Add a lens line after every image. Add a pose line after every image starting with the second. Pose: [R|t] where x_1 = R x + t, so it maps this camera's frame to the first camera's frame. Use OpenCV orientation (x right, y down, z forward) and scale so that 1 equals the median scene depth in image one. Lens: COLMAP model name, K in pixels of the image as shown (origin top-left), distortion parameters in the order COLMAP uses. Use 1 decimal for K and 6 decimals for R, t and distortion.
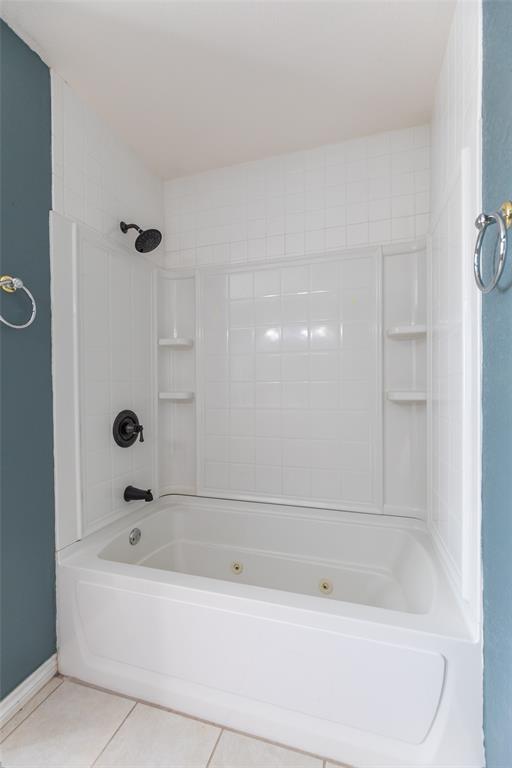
lens RADIAL K [[349.3, 0, 256.9], [0, 349.3, 391.1], [0, 0, 1]] dist [-0.000813, -0.000138]
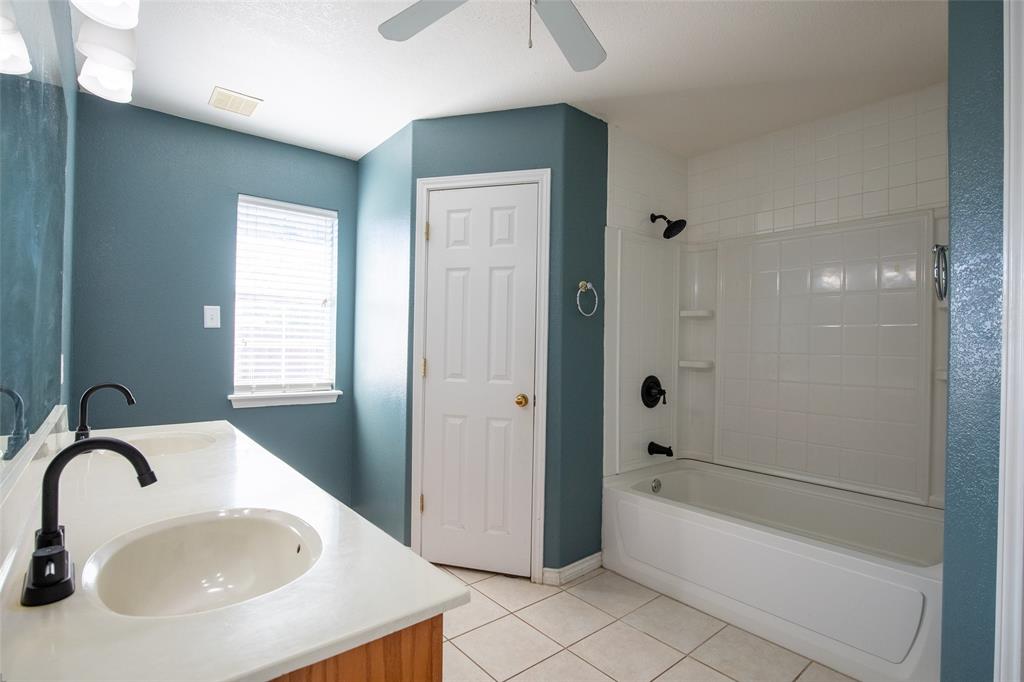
lens RADIAL K [[507.8, 0, 516.3], [0, 507.8, 343.2], [0, 0, 1]] dist [-0.022289, 0.001393]
pose [[0.851155, 0.020589, -0.524510, 0.125075], [-0.028145, 0.999583, -0.006436, -0.030038], [0.524159, 0.020240, 0.851380, -0.674853]]
